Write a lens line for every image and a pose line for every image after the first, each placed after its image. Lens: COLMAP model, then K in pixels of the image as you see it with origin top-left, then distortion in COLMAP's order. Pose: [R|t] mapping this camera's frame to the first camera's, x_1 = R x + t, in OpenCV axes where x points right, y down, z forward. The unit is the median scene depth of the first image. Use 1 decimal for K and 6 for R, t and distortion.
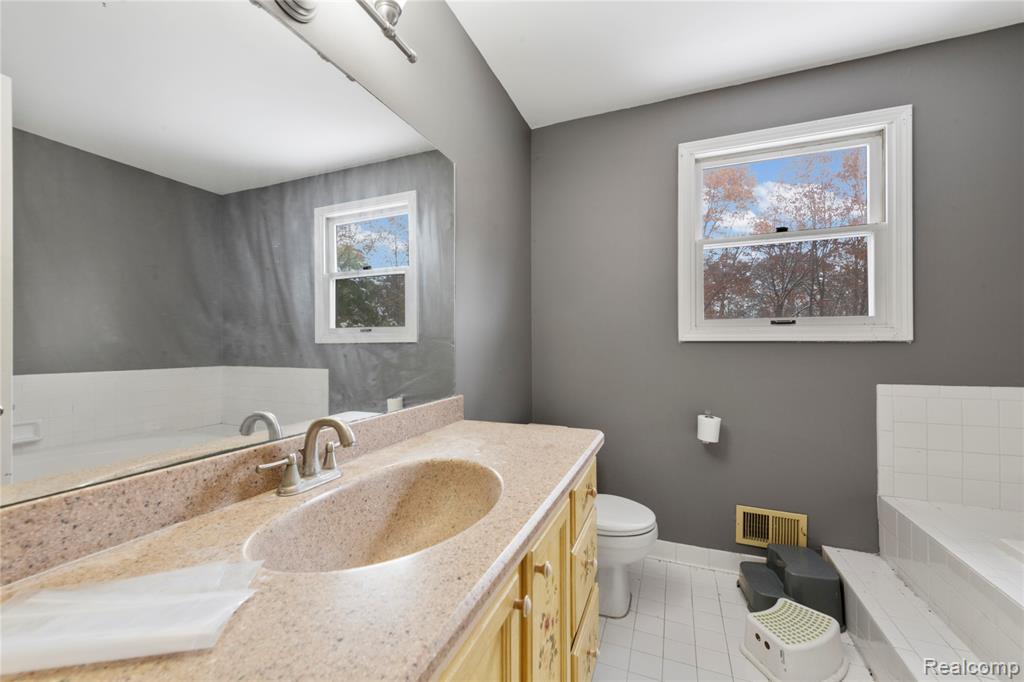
lens RADIAL K [[410.3, 0, 513.8], [0, 410.3, 340.7], [0, 0, 1]] dist [0.010869, 0.000394]
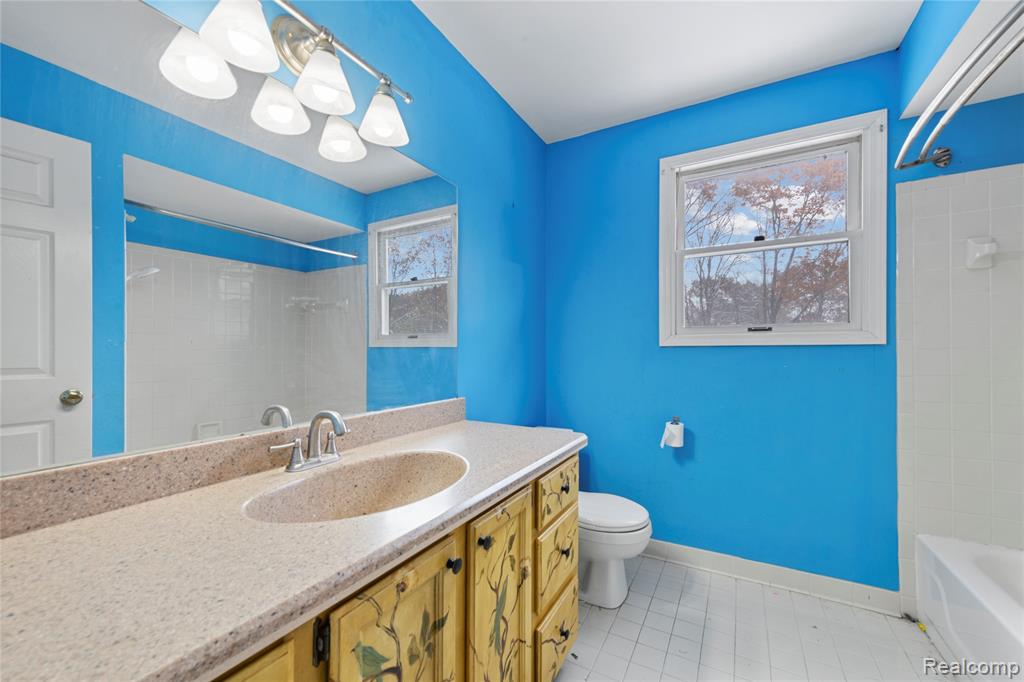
lens RADIAL K [[410.3, 0, 508.7], [0, 410.3, 347.1], [0, 0, 1]] dist [0.010869, 0.000394]
pose [[0.990012, -0.003096, -0.140953, 0.179738], [0.003616, 0.999988, 0.003431, -0.005940], [0.140940, -0.003907, 0.990010, -0.099488]]
